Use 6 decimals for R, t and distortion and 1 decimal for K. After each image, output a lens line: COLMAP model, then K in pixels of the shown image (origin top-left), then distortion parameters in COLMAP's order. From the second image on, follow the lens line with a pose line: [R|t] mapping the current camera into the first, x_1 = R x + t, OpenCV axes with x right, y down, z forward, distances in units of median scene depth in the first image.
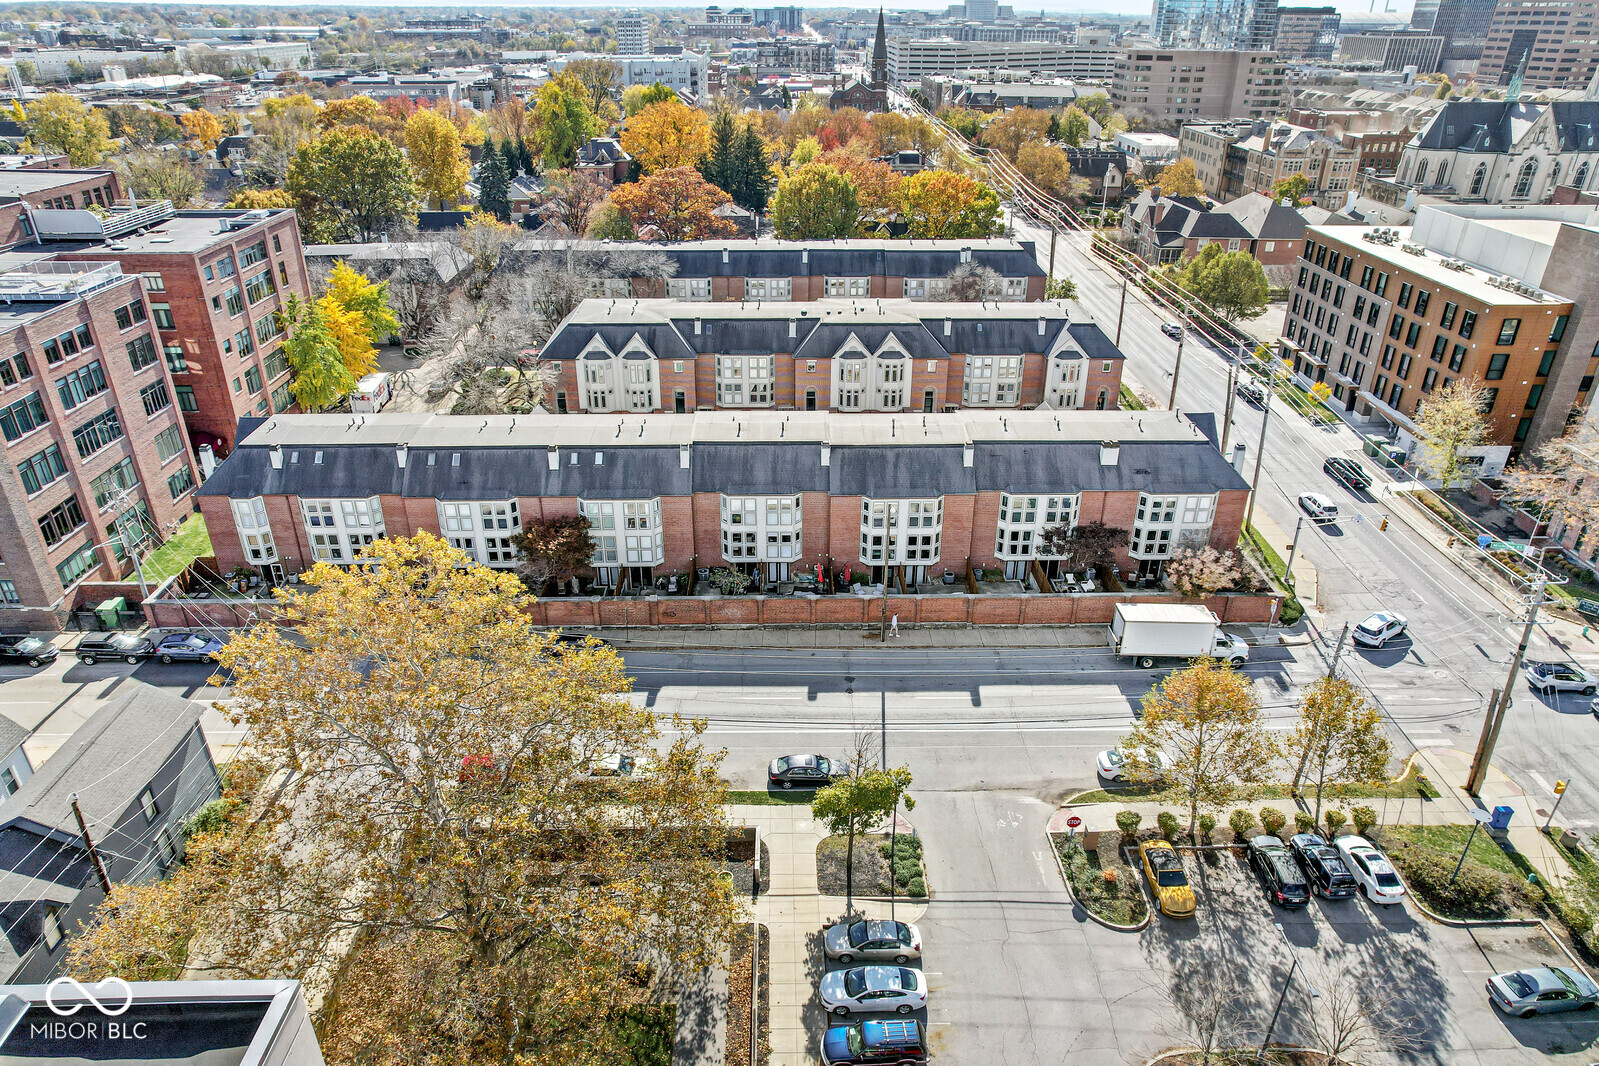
lens RADIAL K [[1016.9, 0, 796.0], [0, 1016.9, 535.4], [0, 0, 1]] dist [-0.032864, -0.000148]
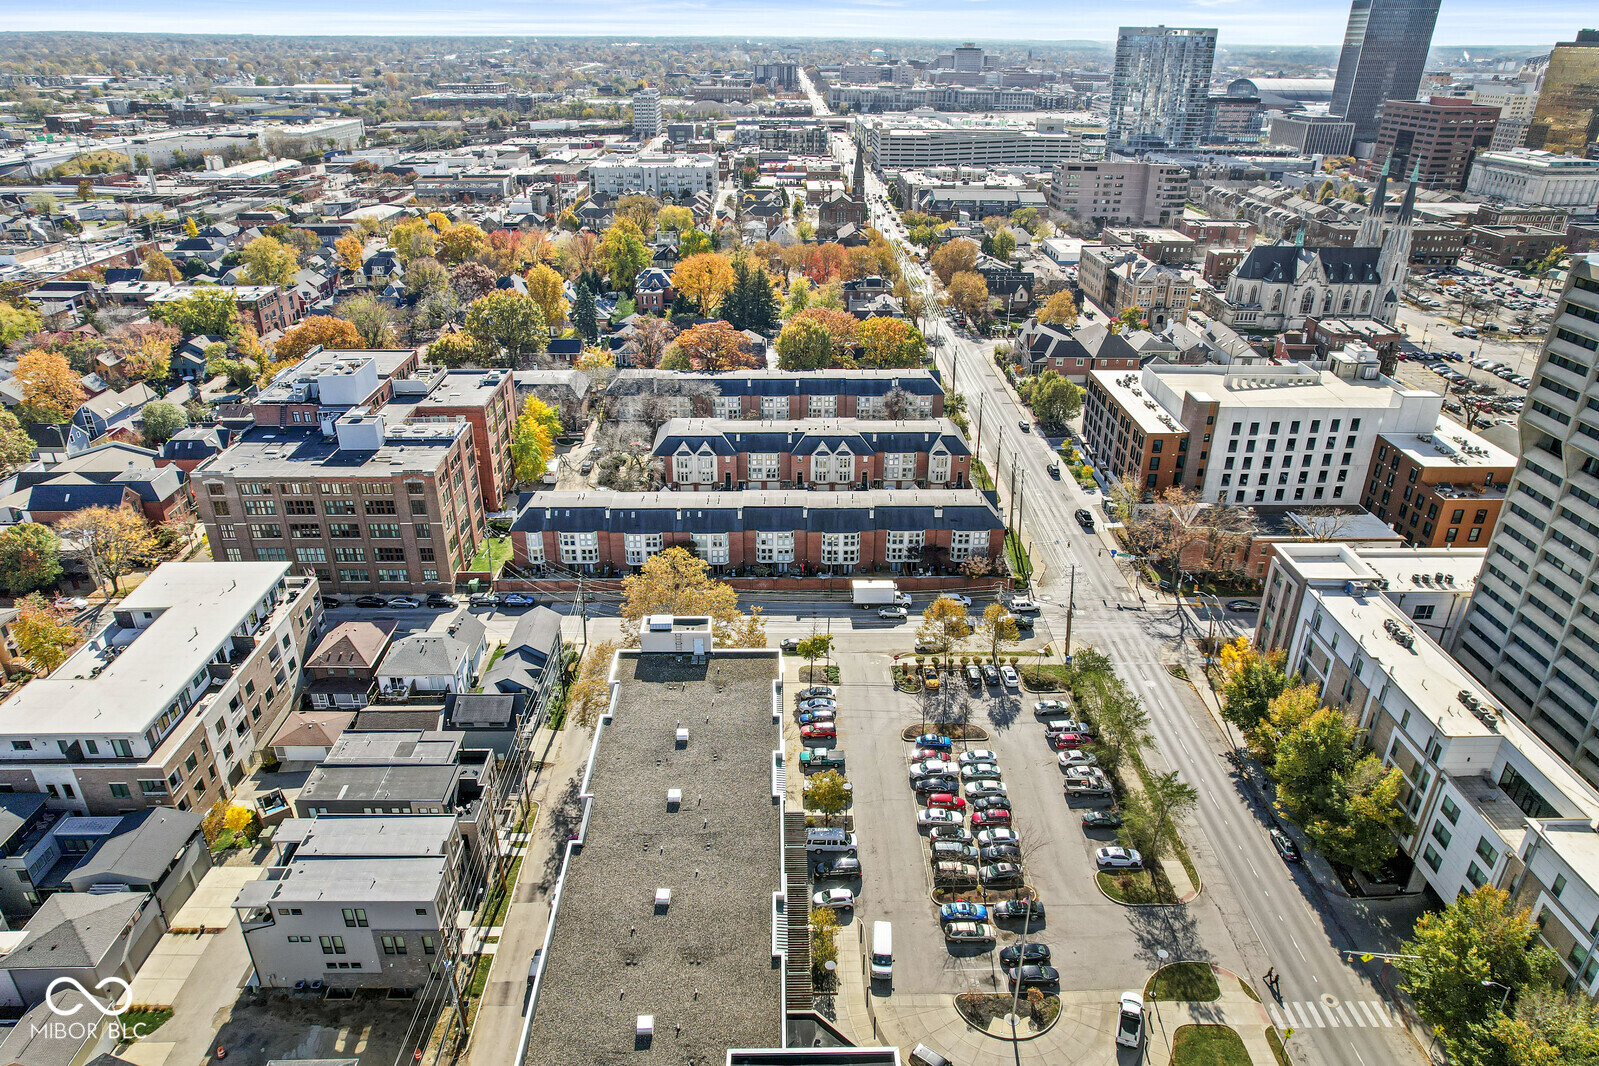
lens RADIAL K [[1016.9, 0, 800.5], [0, 1016.9, 533.3], [0, 0, 1]] dist [-0.032864, -0.000148]
pose [[0.999968, 0.001059, 0.007948, 0.001531], [-0.000871, 0.999720, -0.023661, 0.011165], [-0.007971, 0.023653, 0.999688, -0.848203]]
